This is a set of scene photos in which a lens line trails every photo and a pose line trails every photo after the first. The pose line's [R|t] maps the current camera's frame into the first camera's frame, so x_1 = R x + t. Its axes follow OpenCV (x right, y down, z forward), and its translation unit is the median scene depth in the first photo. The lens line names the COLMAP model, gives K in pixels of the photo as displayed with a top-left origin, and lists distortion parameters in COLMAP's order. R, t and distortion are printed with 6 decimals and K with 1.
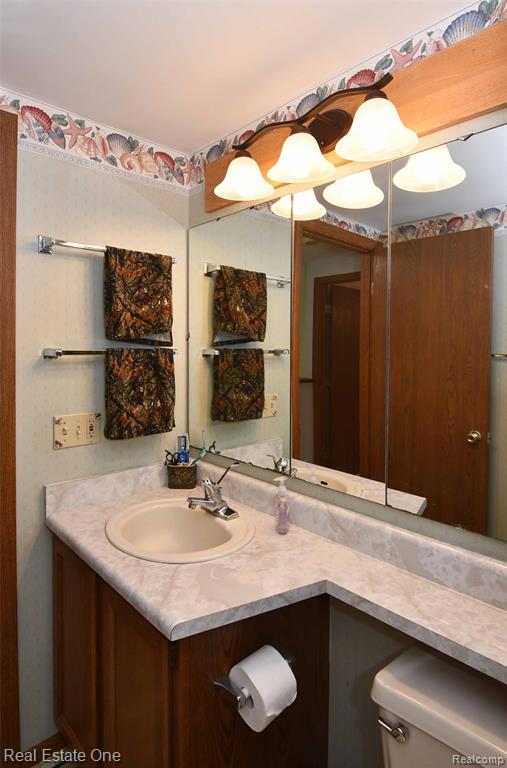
lens RADIAL K [[418.7, 0, 253.3], [0, 418.7, 387.2], [0, 0, 1]] dist [-0.001810, -0.000224]
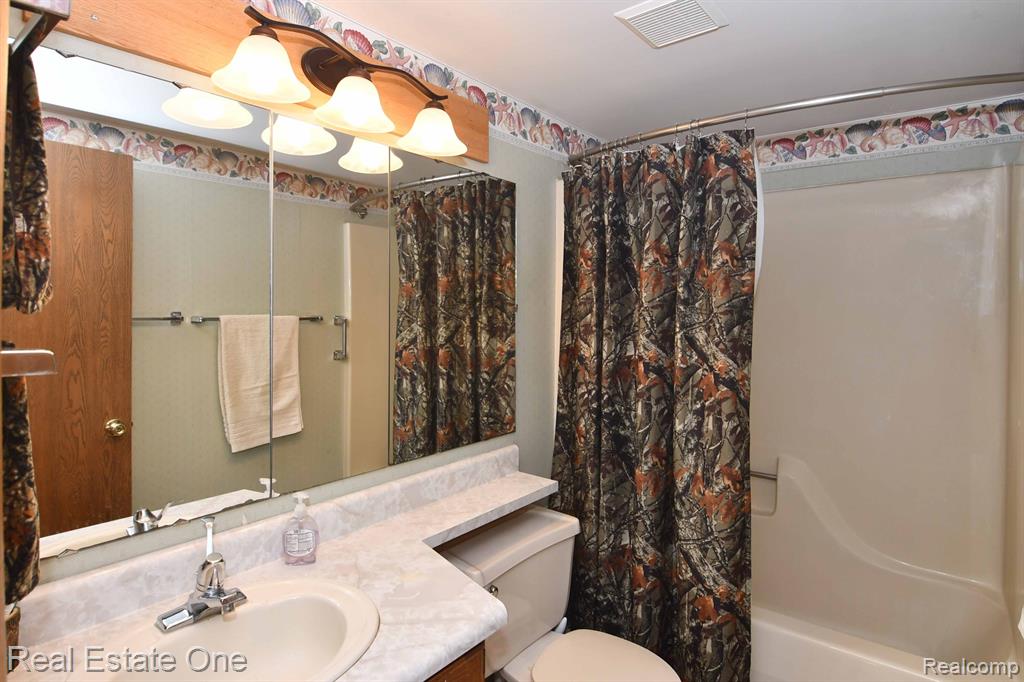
lens RADIAL K [[560.9, 0, 511.8], [0, 560.9, 335.7], [0, 0, 1]] dist [-0.000376, 0.000063]
pose [[-0.126306, -0.062275, 0.990035, -1.084190], [0.083215, 0.993845, 0.073131, -0.118763], [-0.988495, 0.091623, -0.120346, 0.807500]]
